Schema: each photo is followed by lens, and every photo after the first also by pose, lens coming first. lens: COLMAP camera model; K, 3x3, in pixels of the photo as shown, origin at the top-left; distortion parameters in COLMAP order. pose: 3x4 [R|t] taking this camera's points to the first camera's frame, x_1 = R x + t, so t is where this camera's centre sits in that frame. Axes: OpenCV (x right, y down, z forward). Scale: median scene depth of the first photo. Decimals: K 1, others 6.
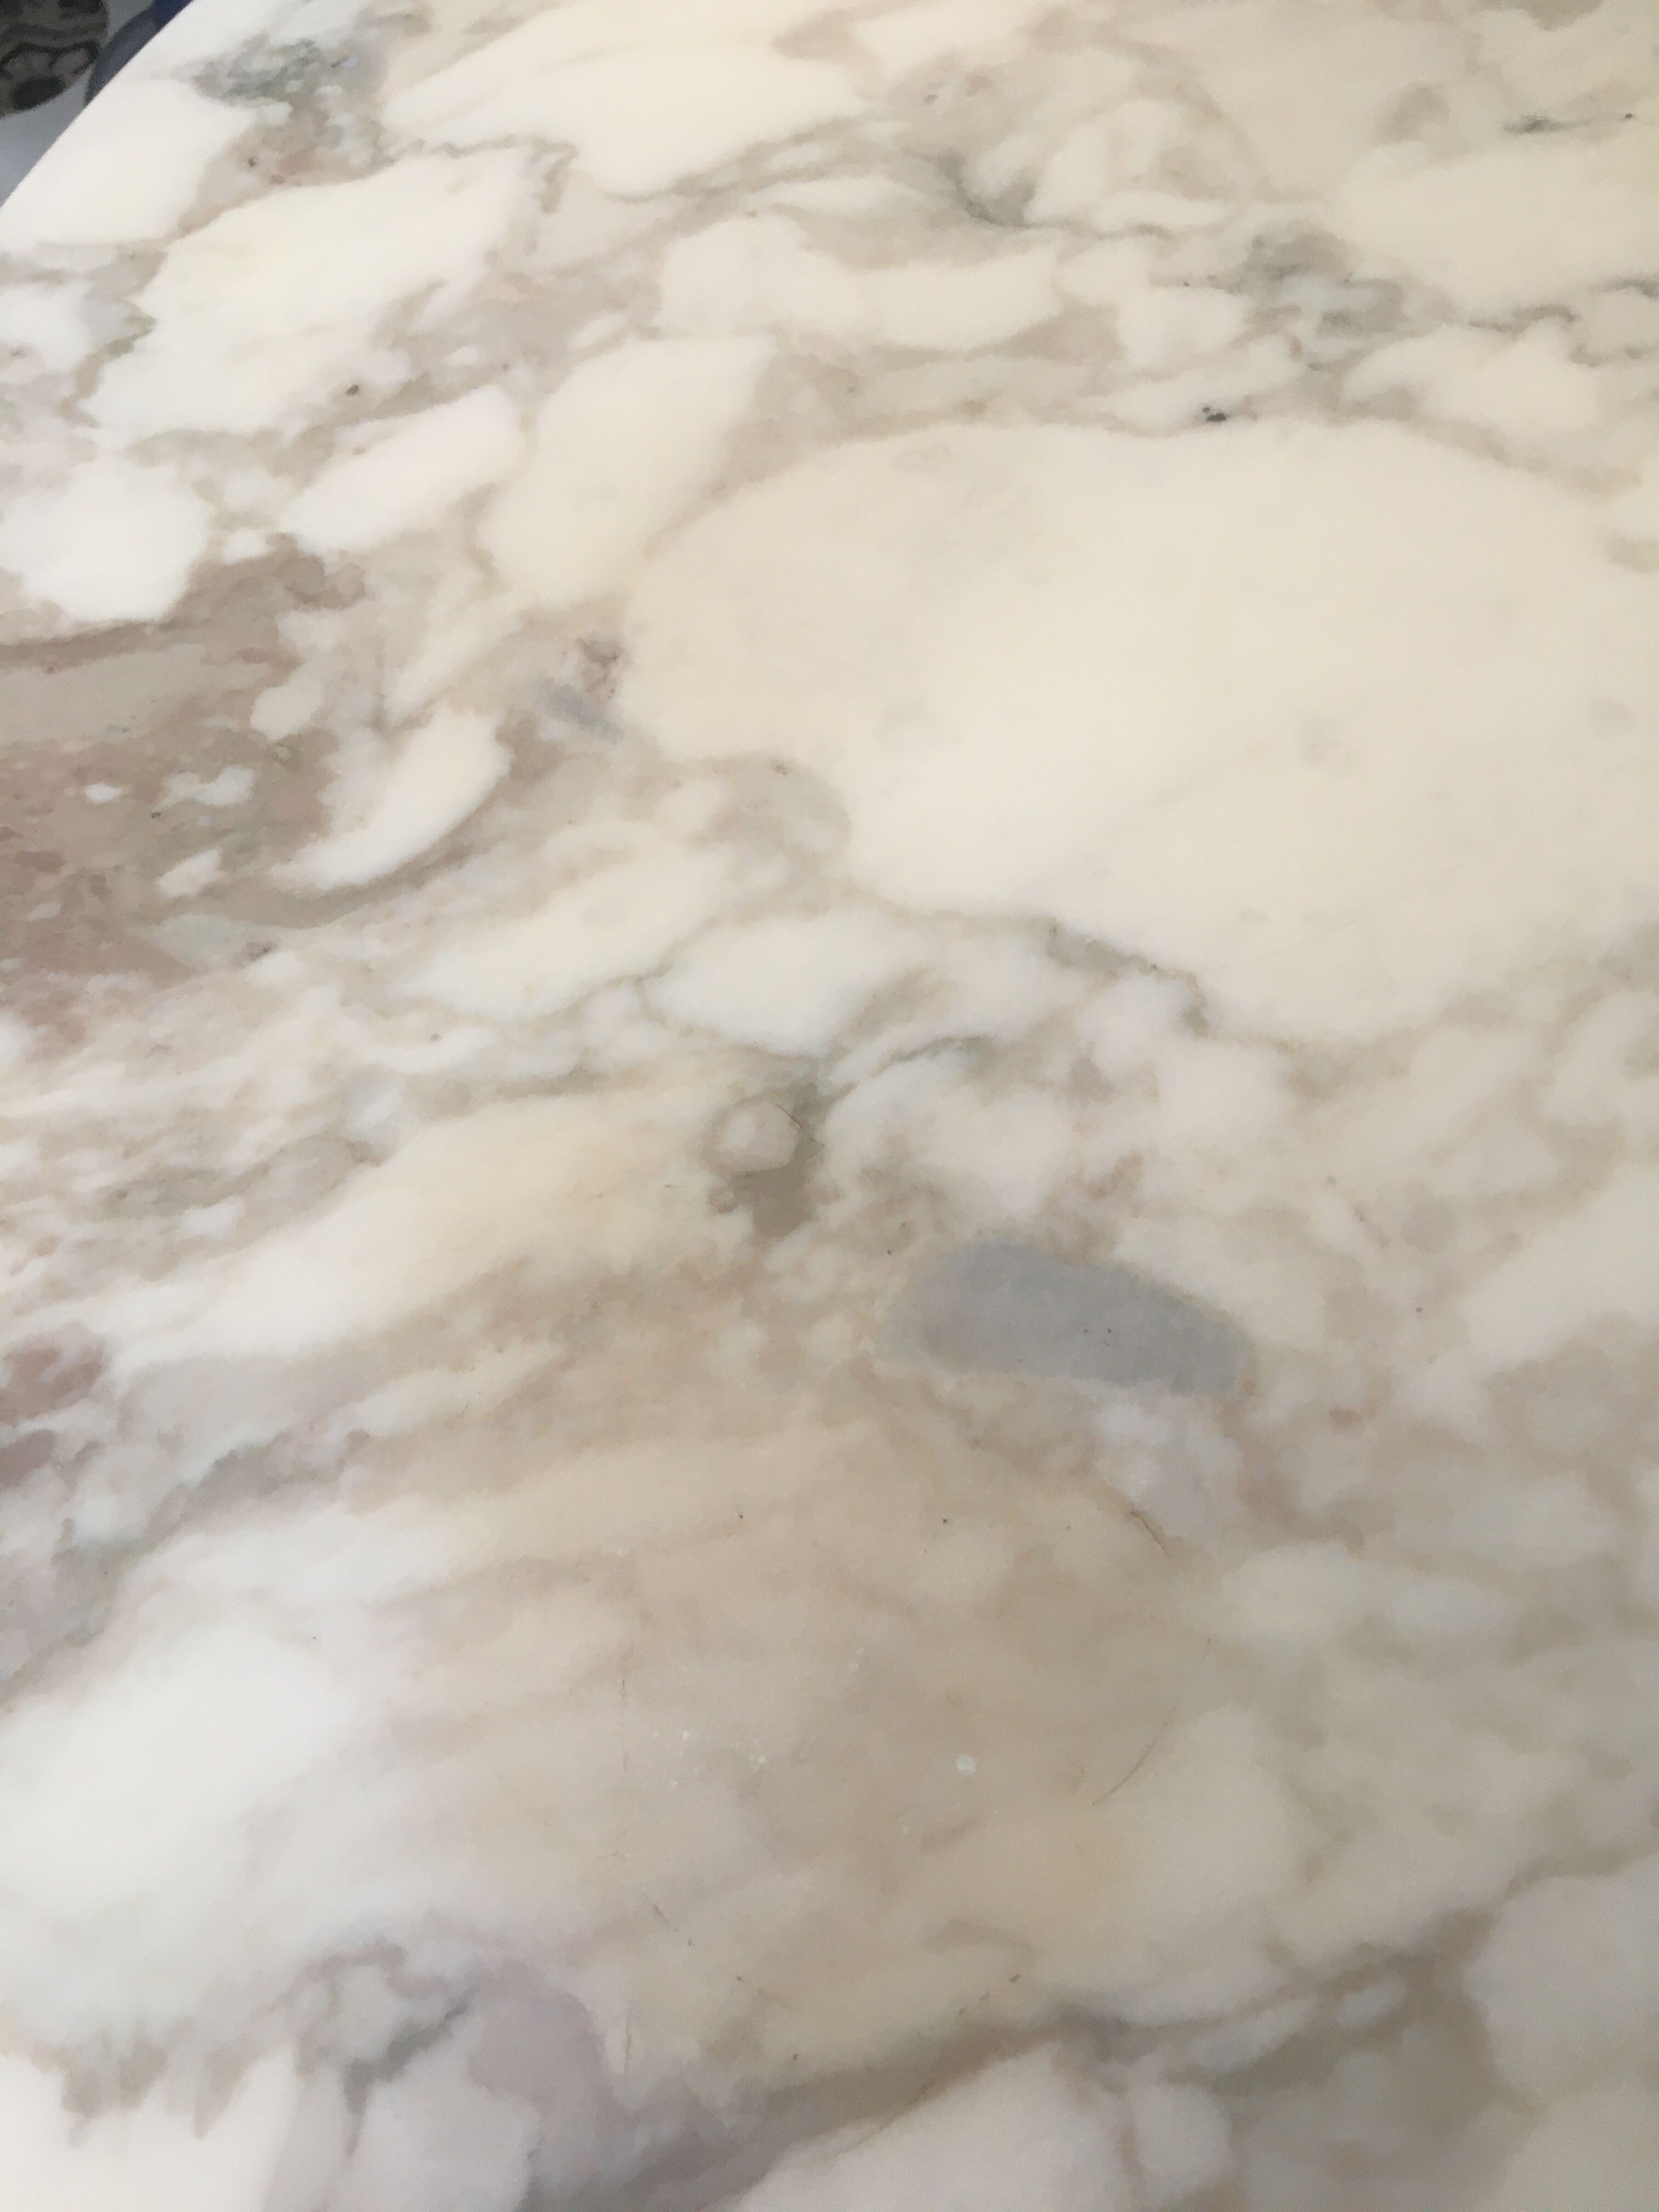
lens RADIAL K [[1850.3, 0, 829.5], [0, 1850.3, 1106.0], [0, 0, 1]] dist [0.086670, -0.123455]
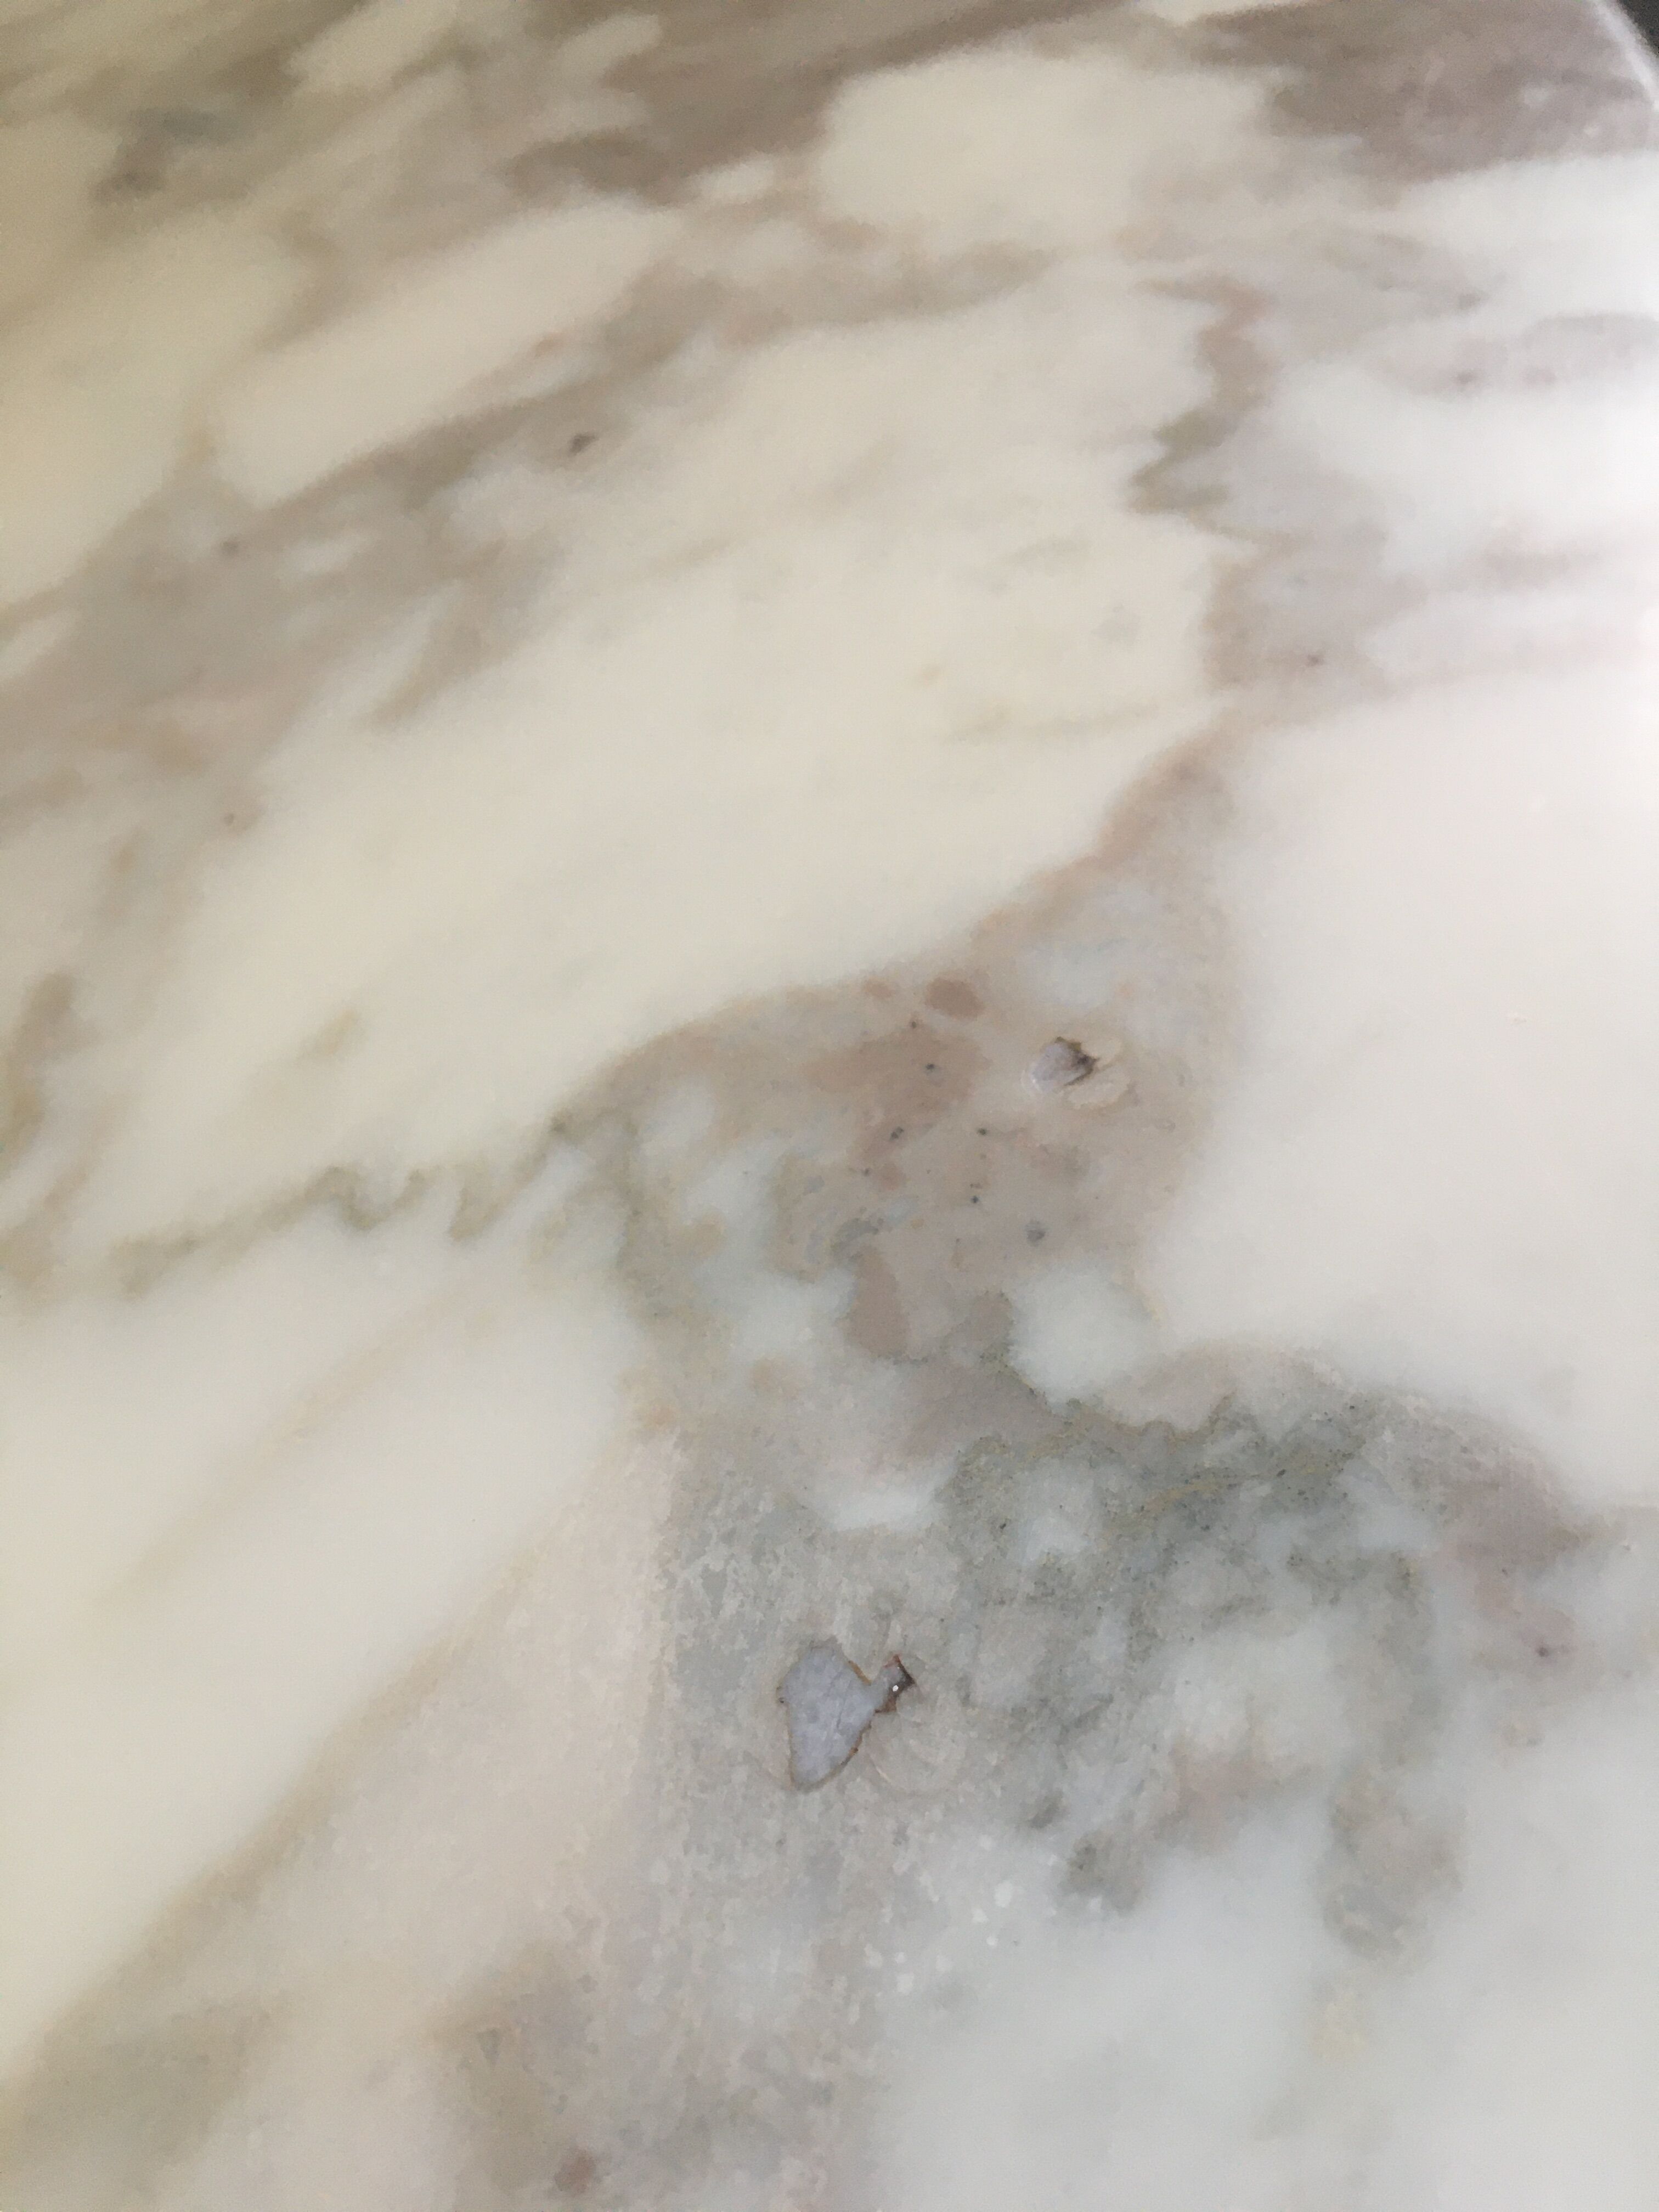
lens RADIAL K [[1867.8, 0, 829.5], [0, 1867.8, 1106.0], [0, 0, 1]] dist [0.071820, -0.096656]
pose [[-0.979792, 0.164586, 0.113660, -0.335788], [0.051126, -0.343295, 0.937835, -0.838893], [0.193373, 0.924695, 0.327943, 1.013573]]
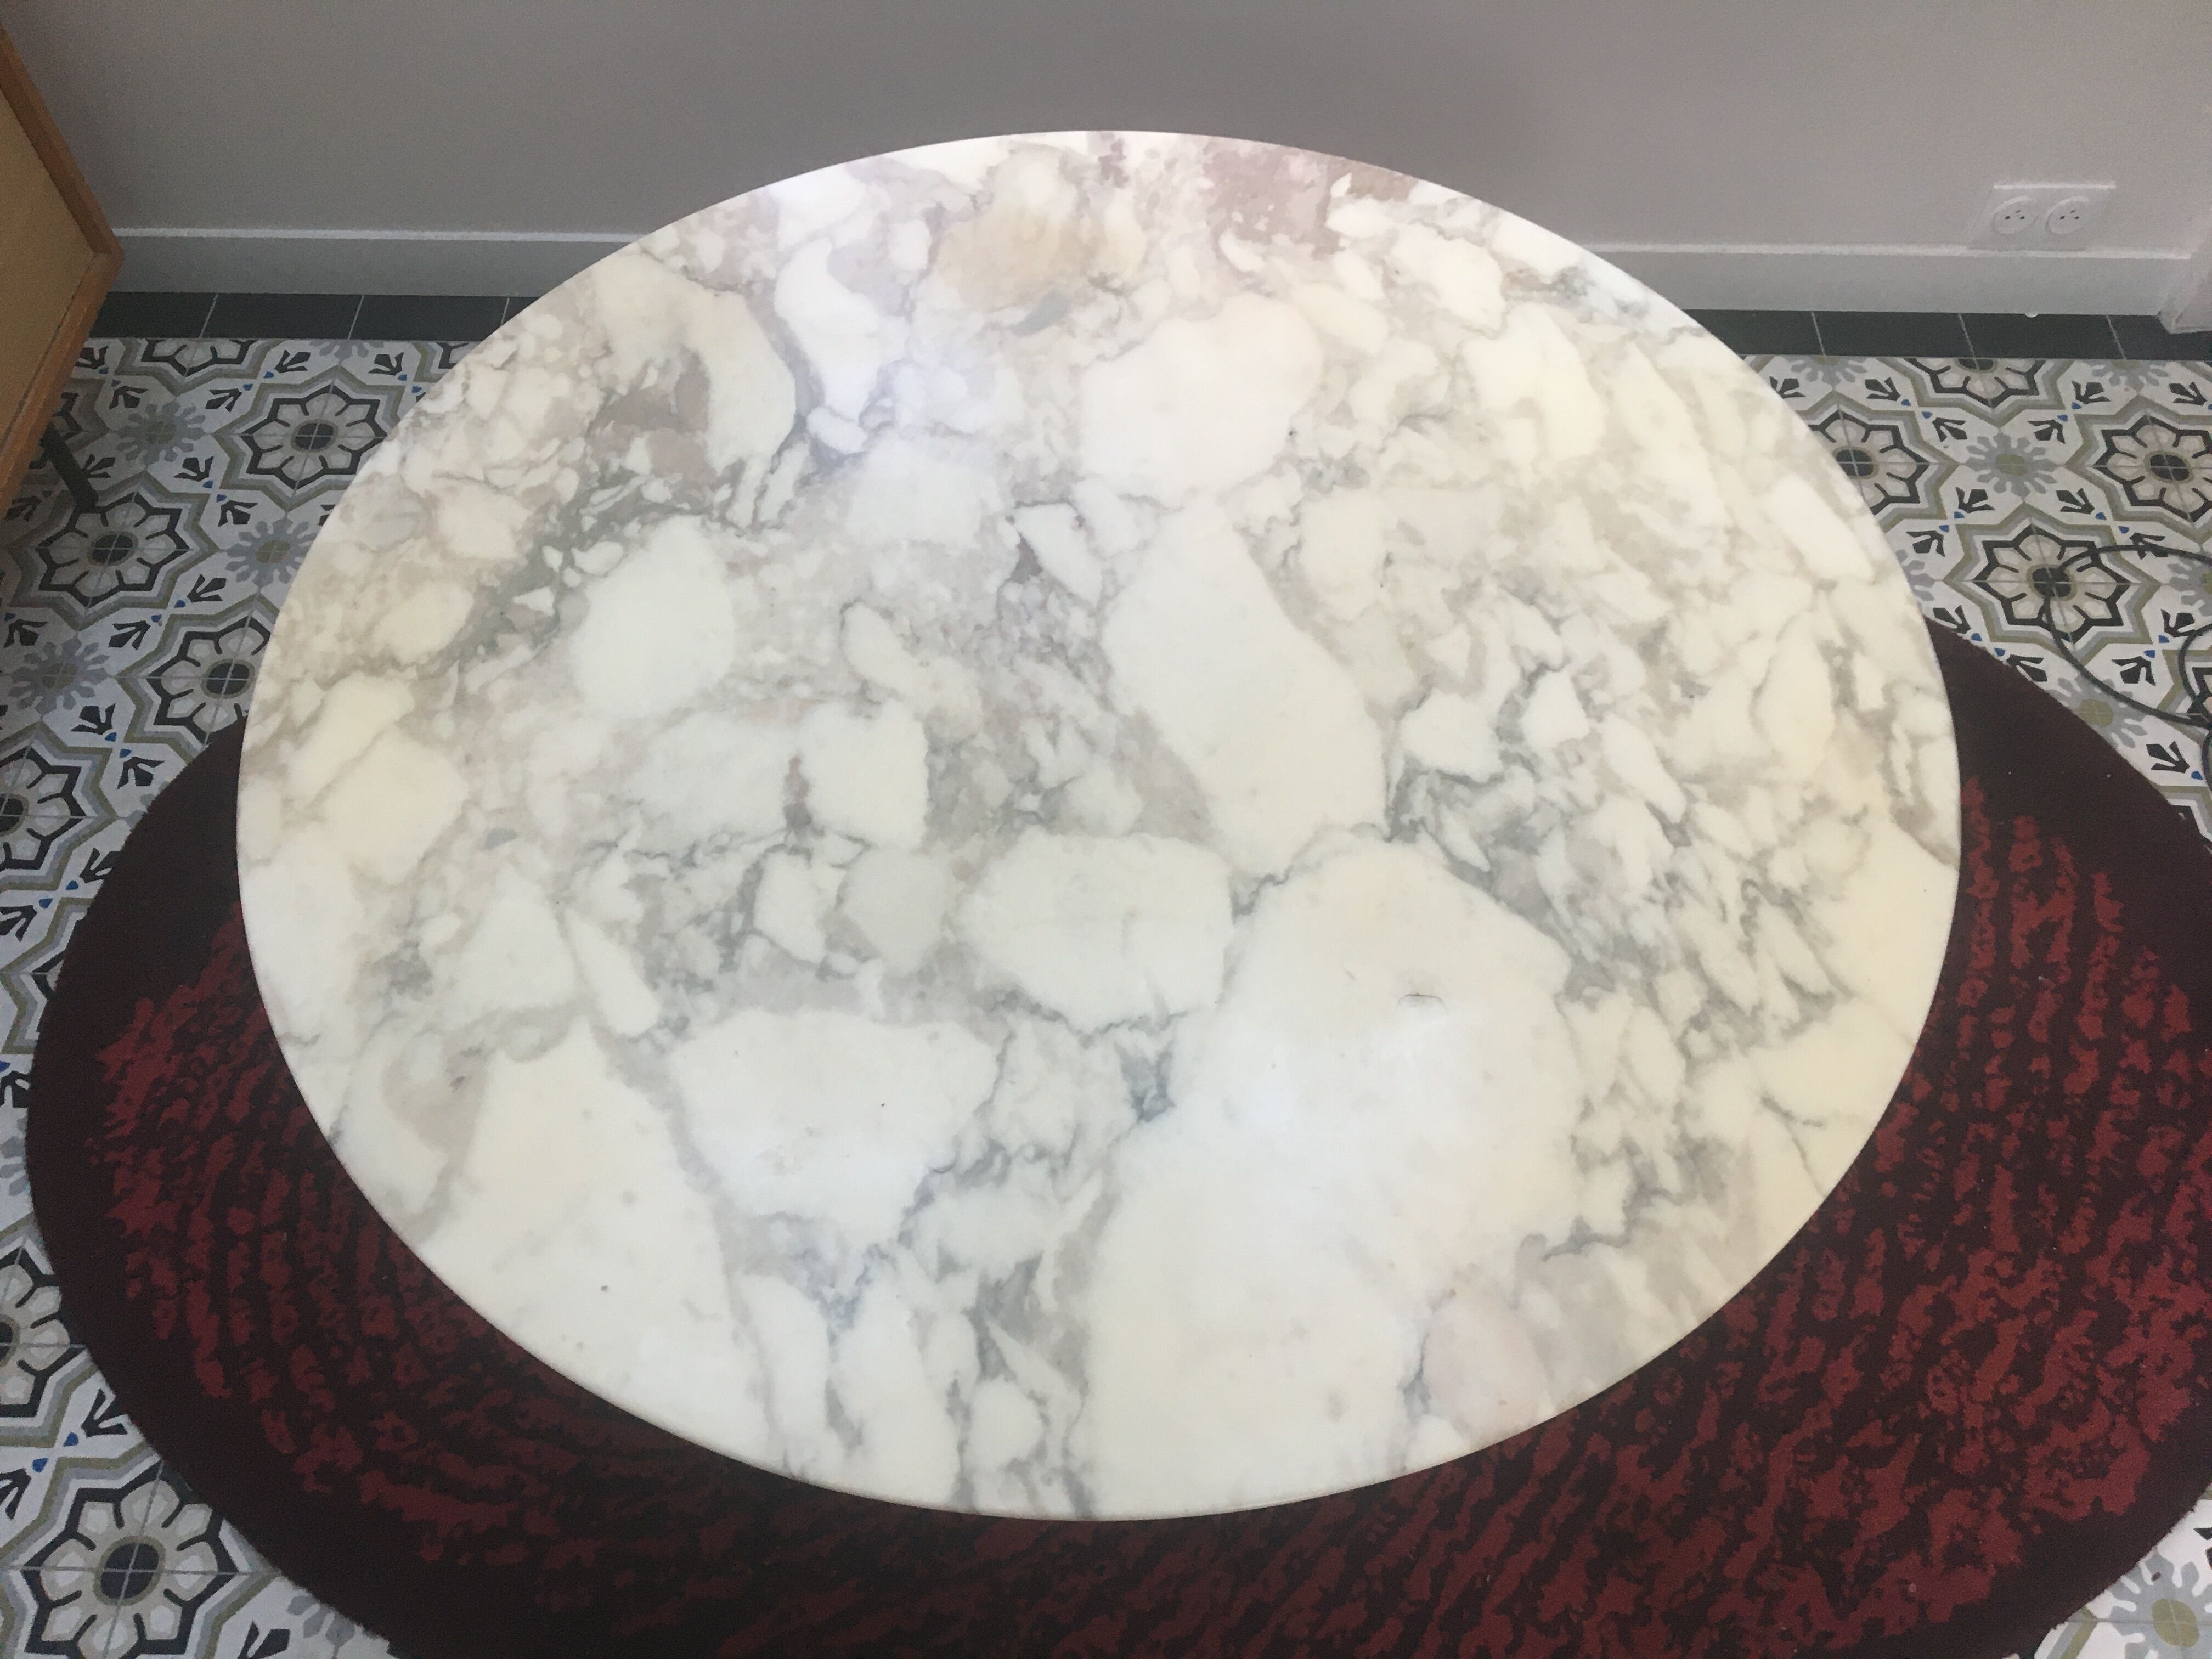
lens RADIAL K [[1850.3, 0, 1106.0], [0, 1850.3, 829.5], [0, 0, 1]] dist [0.086670, -0.123455]
pose [[-0.393220, 0.781985, -0.483609, 2.391735], [-0.782435, -0.008360, 0.622676, -2.092885], [0.482880, 0.623242, 0.615140, -0.709548]]
